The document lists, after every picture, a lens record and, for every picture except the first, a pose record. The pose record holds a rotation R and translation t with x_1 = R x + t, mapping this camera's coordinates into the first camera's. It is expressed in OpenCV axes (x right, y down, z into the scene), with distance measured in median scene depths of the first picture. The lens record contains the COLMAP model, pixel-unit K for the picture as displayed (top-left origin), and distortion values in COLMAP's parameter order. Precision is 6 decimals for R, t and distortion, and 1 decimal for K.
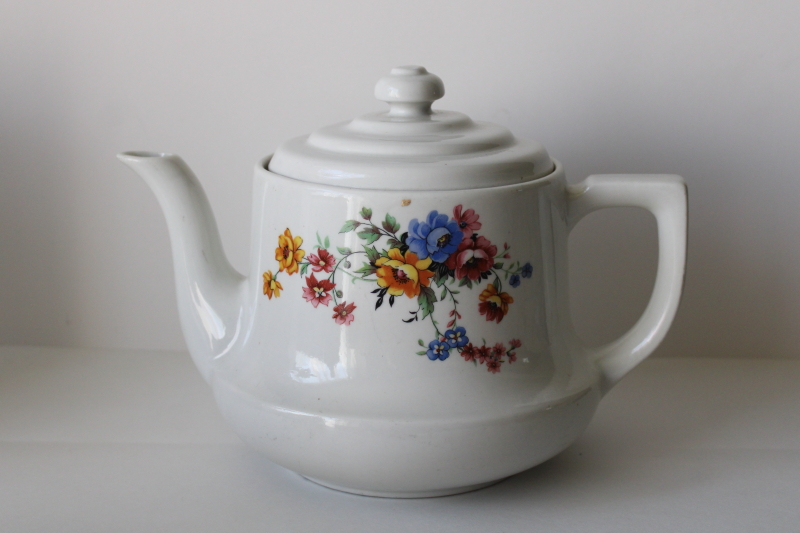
lens RADIAL K [[1271.5, 0, 403.4], [0, 1271.5, 267.3], [0, 0, 1]] dist [-0.011456, 0.000000]
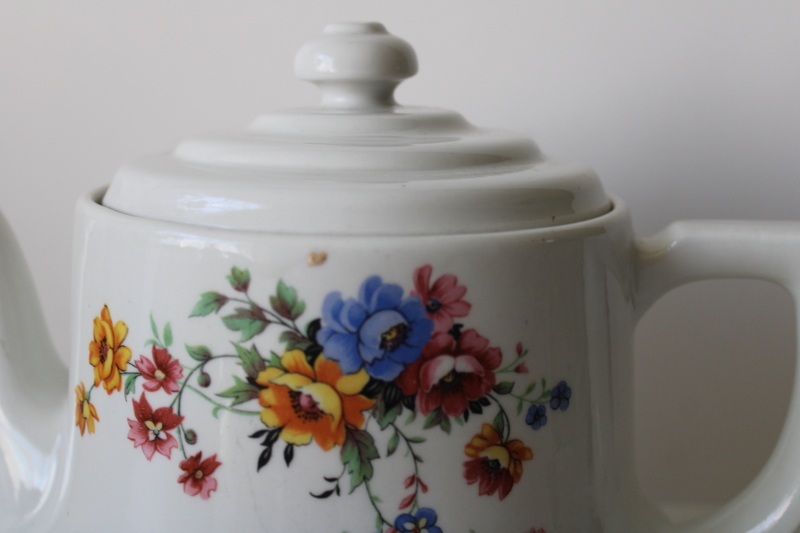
lens RADIAL K [[1271.5, 0, 400.5], [0, 1271.5, 268.4], [0, 0, 1]] dist [-0.011456, 0.000000]
pose [[0.999406, 0.019135, -0.028658, 0.046880], [-0.020717, 0.998216, -0.055994, -0.019446], [0.027535, 0.056555, 0.998020, 0.489023]]
